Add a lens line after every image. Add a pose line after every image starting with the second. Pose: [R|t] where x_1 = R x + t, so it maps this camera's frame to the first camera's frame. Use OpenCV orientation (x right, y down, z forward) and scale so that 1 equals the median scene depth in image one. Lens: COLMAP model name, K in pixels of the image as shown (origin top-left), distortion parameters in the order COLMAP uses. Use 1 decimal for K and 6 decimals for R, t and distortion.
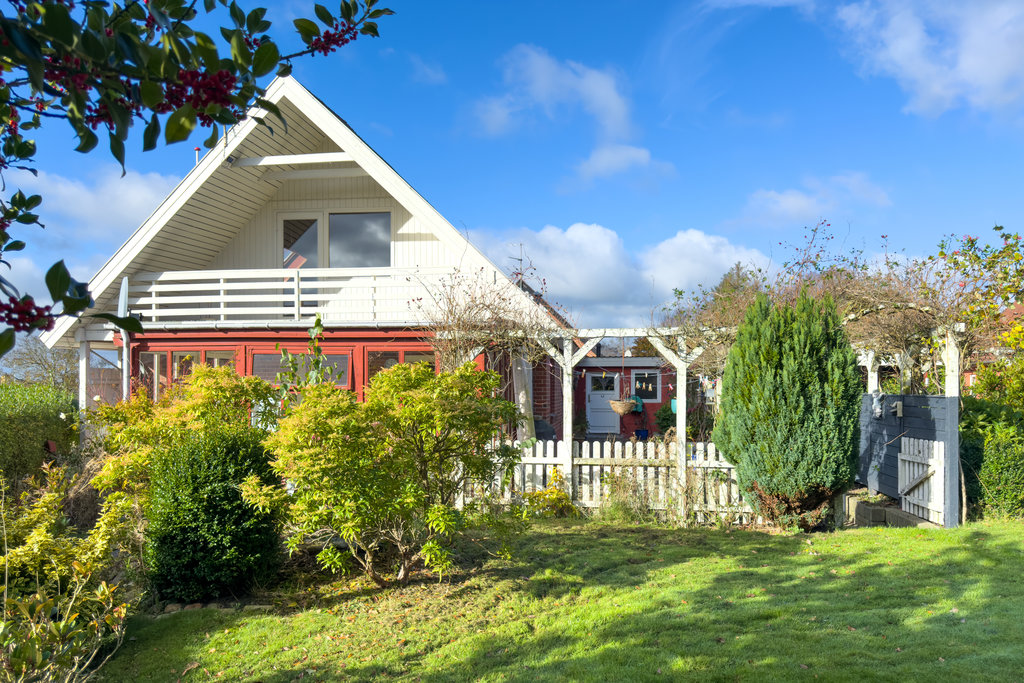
lens RADIAL K [[732.8, 0, 512.0], [0, 732.8, 341.5], [0, 0, 1]] dist [0.040376, -0.002296]
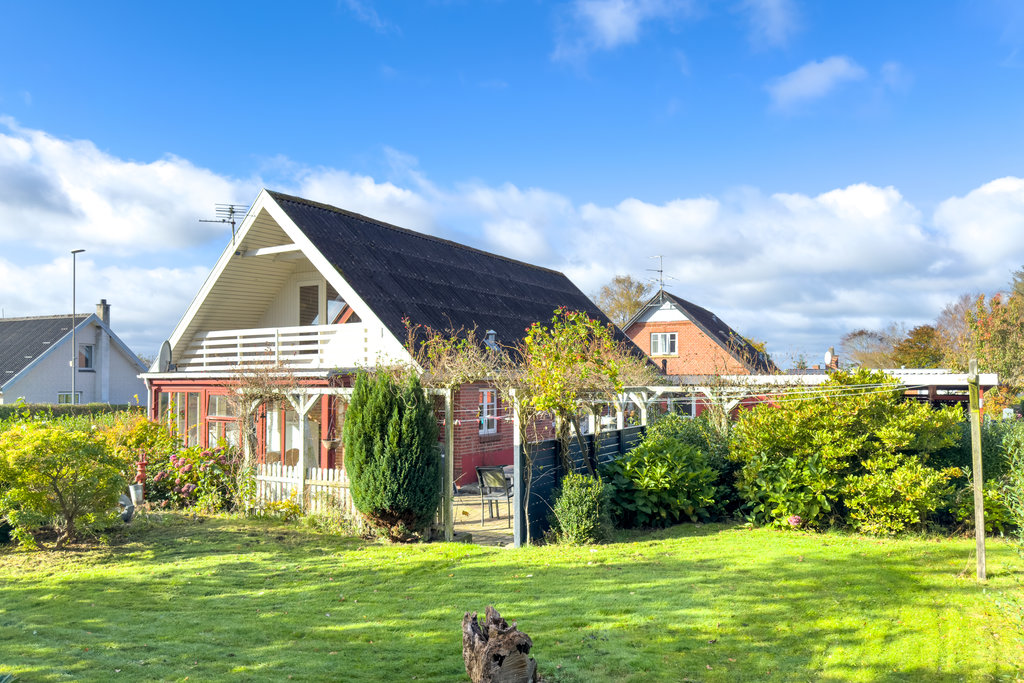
lens RADIAL K [[732.8, 0, 512.0], [0, 732.8, 341.5], [0, 0, 1]] dist [0.040376, -0.002296]
pose [[0.915392, -0.015383, -0.402269, 0.692364], [0.016331, 0.999866, -0.001072, -0.067356], [0.402232, -0.005588, 0.915521, -0.093861]]
